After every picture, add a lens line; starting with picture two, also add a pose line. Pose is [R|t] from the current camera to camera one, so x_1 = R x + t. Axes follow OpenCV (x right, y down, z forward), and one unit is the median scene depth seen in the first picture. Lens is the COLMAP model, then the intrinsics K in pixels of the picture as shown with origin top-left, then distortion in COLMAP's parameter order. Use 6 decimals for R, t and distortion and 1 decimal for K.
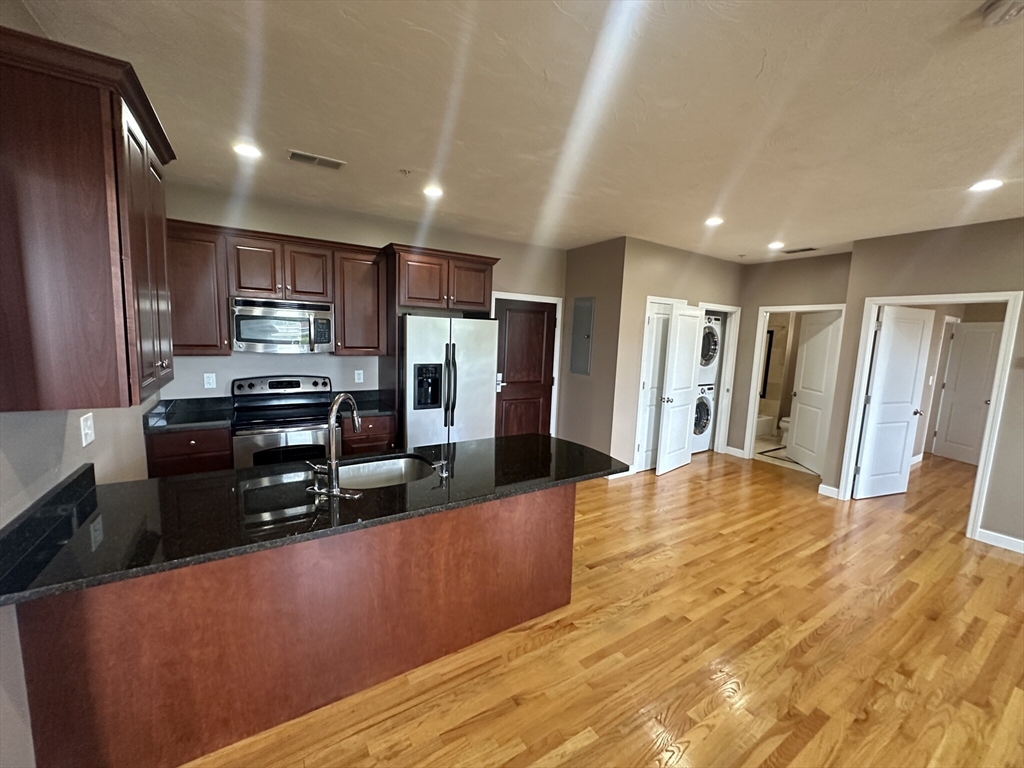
lens RADIAL K [[407.3, 0, 511.7], [0, 407.3, 383.4], [0, 0, 1]] dist [-0.004001, 0.000527]
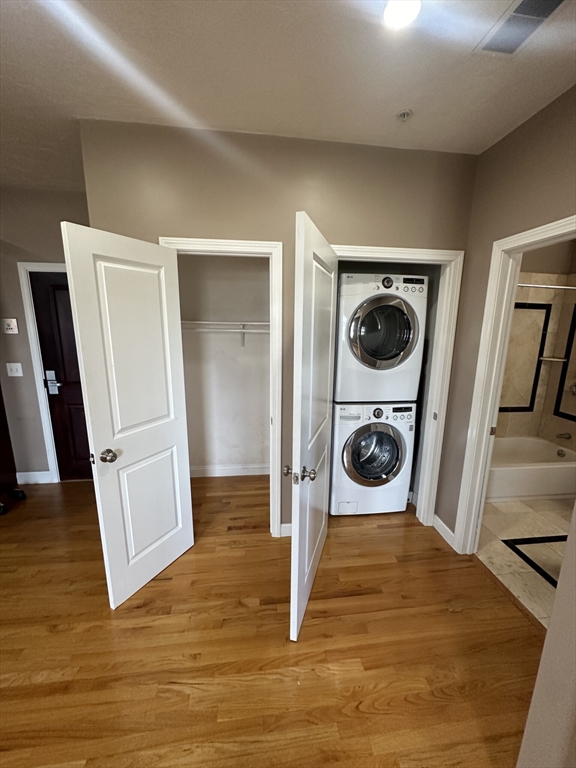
lens RADIAL K [[305.5, 0, 286.8], [0, 305.5, 384.1], [0, 0, 1]] dist [-0.004001, 0.000527]
pose [[0.900136, 0.061088, -0.431305, 0.855496], [-0.032943, 0.996829, 0.072434, -0.076347], [0.434362, -0.050992, 0.899294, 0.908965]]
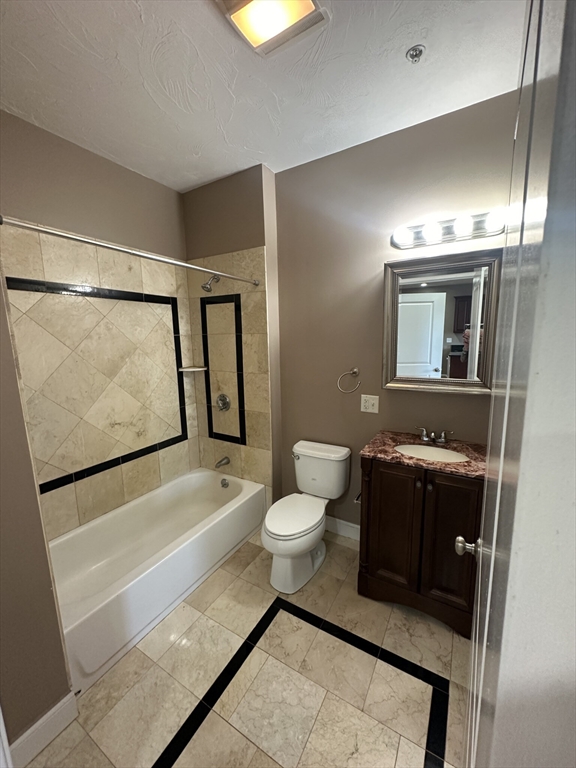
lens RADIAL K [[305.5, 0, 287.5], [0, 305.5, 383.2], [0, 0, 1]] dist [-0.004001, 0.000527]
pose [[0.890562, -0.128307, 0.436391, 1.059090], [0.108928, 0.991634, 0.069265, -0.104130], [-0.441627, -0.014150, 0.897087, 1.353218]]
